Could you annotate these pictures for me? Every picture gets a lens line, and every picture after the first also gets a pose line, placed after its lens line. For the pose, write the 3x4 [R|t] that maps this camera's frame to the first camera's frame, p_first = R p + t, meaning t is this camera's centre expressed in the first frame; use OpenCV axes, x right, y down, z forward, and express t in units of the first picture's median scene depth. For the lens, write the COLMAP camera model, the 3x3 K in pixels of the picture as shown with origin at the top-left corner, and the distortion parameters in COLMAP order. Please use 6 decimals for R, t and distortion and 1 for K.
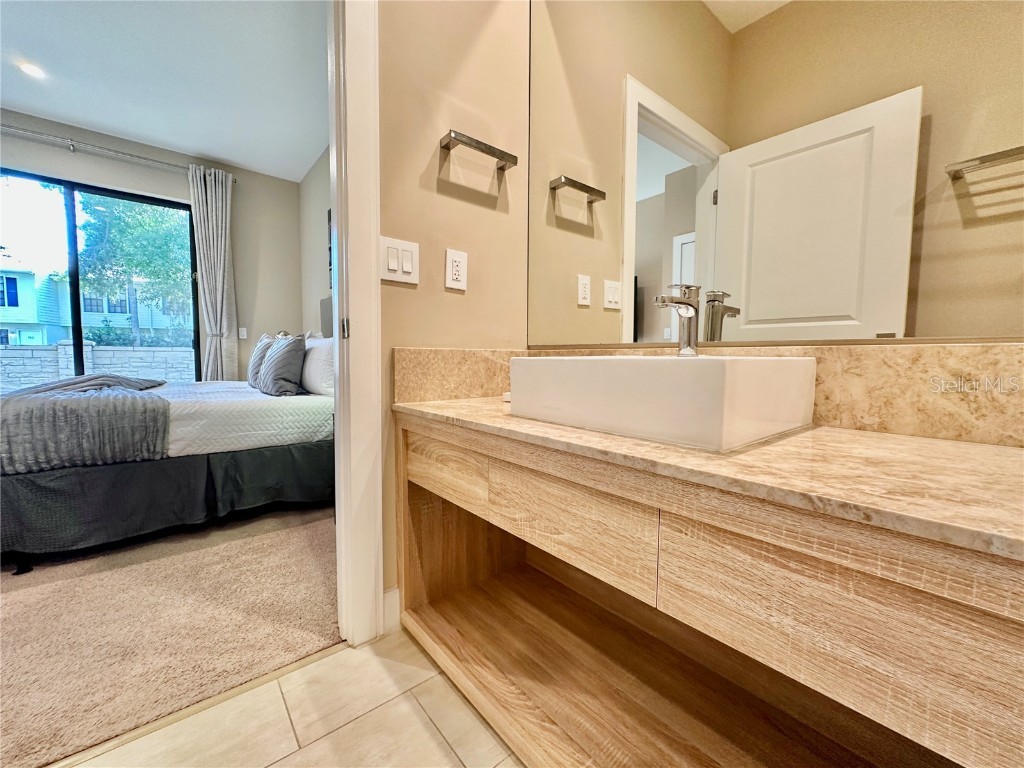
lens RADIAL K [[410.8, 0, 512.0], [0, 410.8, 384.0], [0, 0, 1]] dist [0.000205, 0.000636]
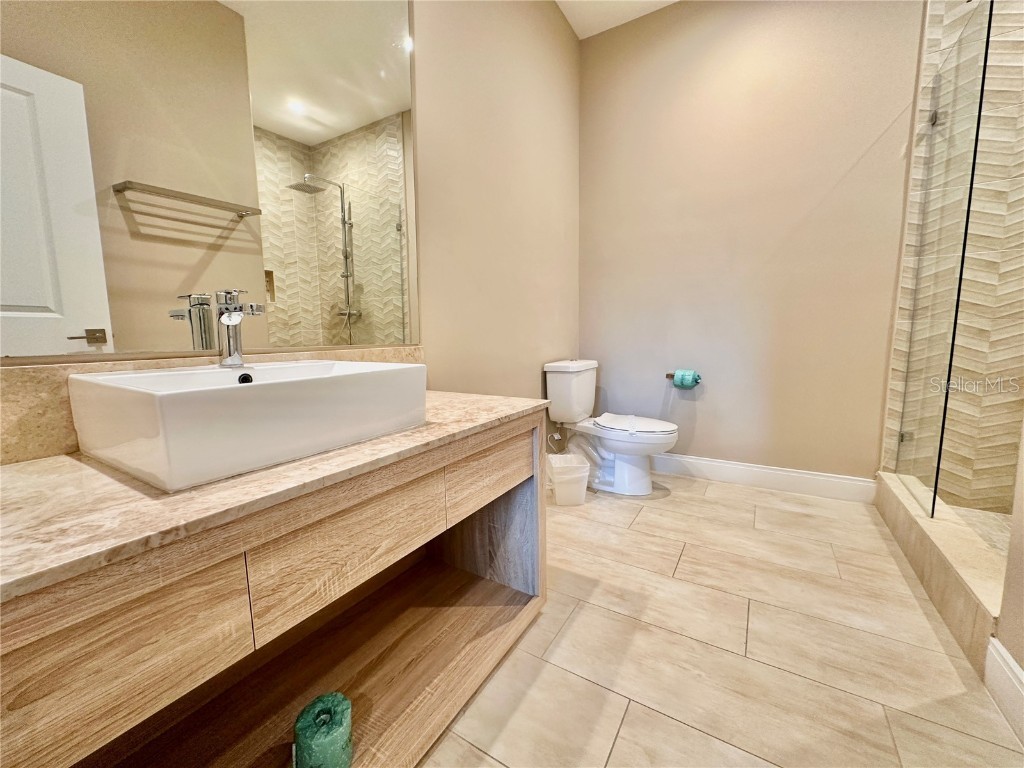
lens RADIAL K [[410.8, 0, 512.0], [0, 410.8, 384.0], [0, 0, 1]] dist [0.000205, 0.000636]
pose [[-0.318105, -0.118104, 0.940670, -0.733220], [0.076136, 0.985823, 0.149520, -0.134433], [-0.944993, 0.119182, -0.304604, 0.774694]]
